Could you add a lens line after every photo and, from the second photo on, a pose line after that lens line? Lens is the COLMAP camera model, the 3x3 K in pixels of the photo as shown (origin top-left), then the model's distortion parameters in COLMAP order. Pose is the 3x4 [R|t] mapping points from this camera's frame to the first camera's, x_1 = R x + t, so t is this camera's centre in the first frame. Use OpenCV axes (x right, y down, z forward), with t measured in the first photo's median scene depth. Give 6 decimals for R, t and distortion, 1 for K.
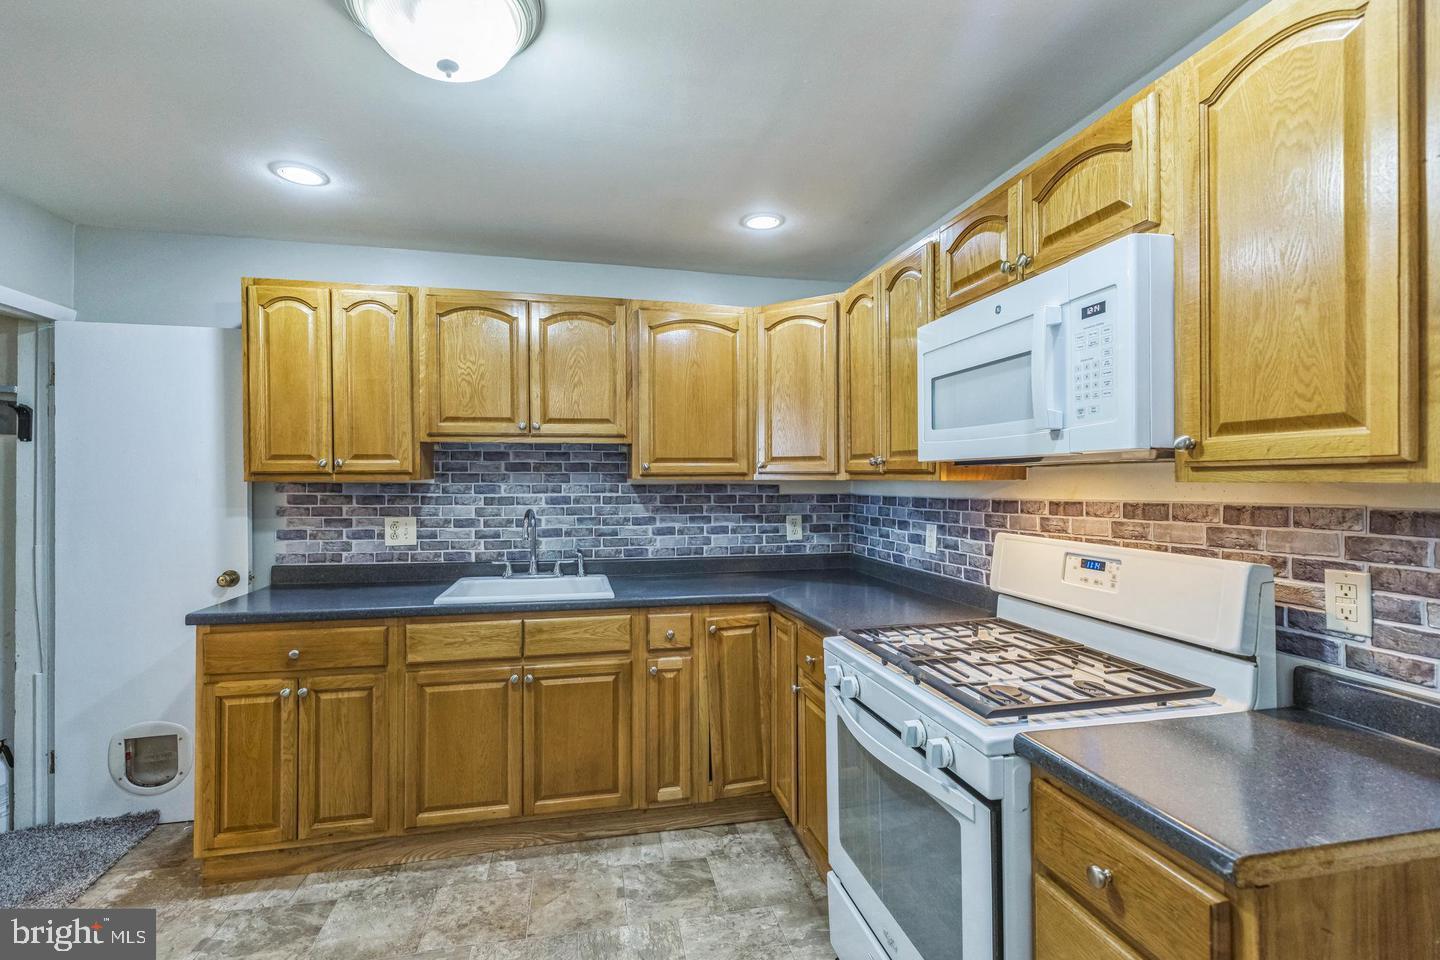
lens RADIAL K [[645.4, 0, 715.9], [0, 645.4, 478.6], [0, 0, 1]] dist [0.003566, -0.000937]
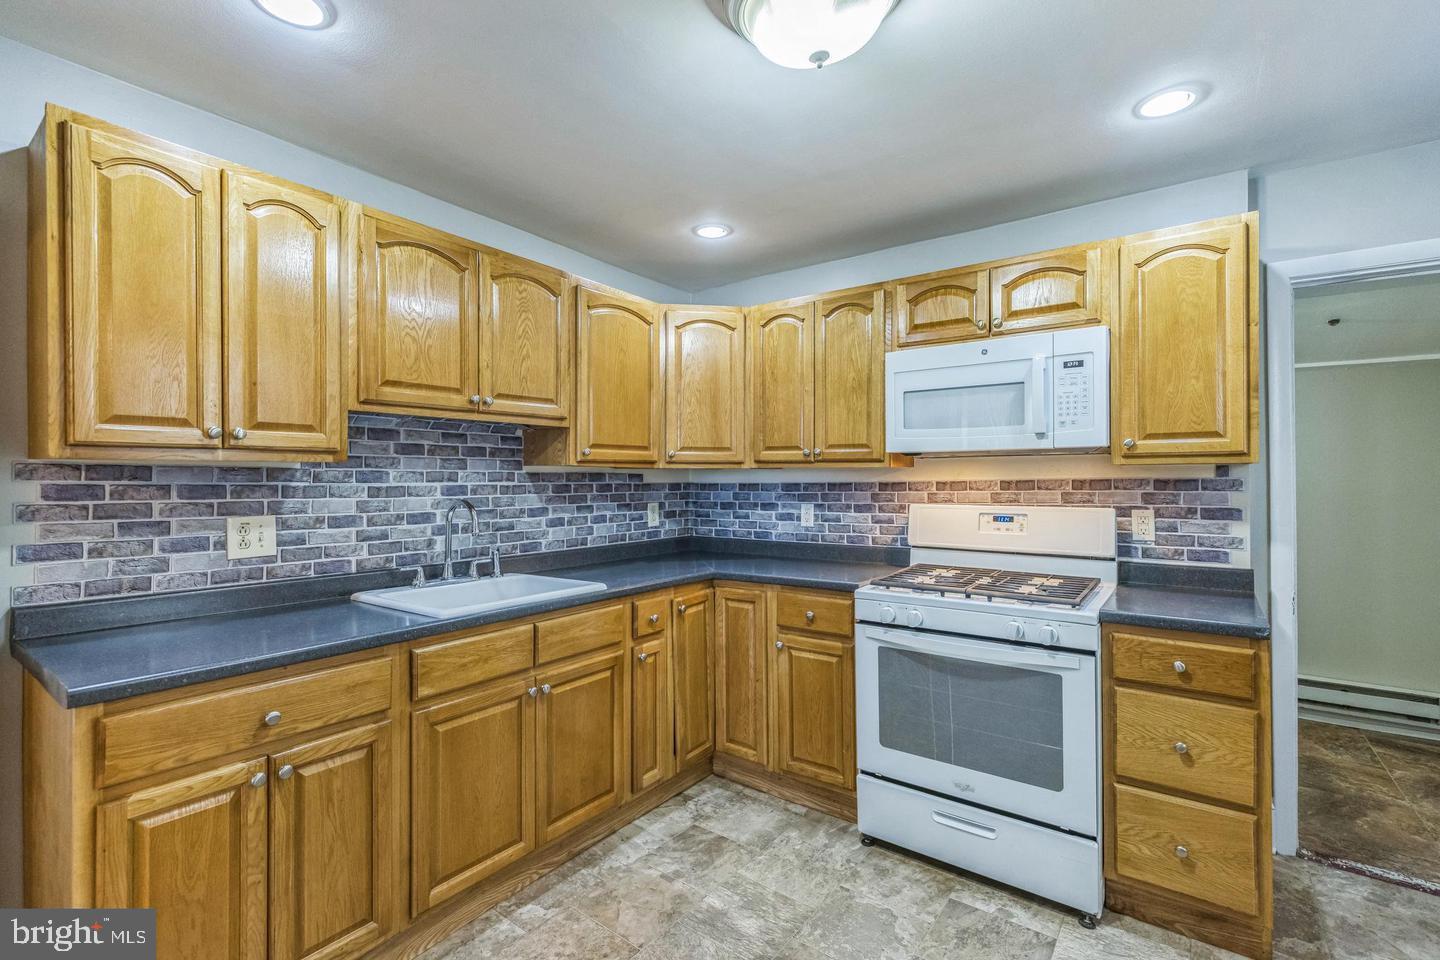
lens RADIAL K [[645.4, 0, 719.4], [0, 645.4, 477.2], [0, 0, 1]] dist [0.003566, -0.000937]
pose [[0.753320, 0.001211, 0.657653, -0.657113], [-0.000091, 0.999998, -0.001738, 0.021929], [-0.657654, 0.001249, 0.753319, 0.173476]]
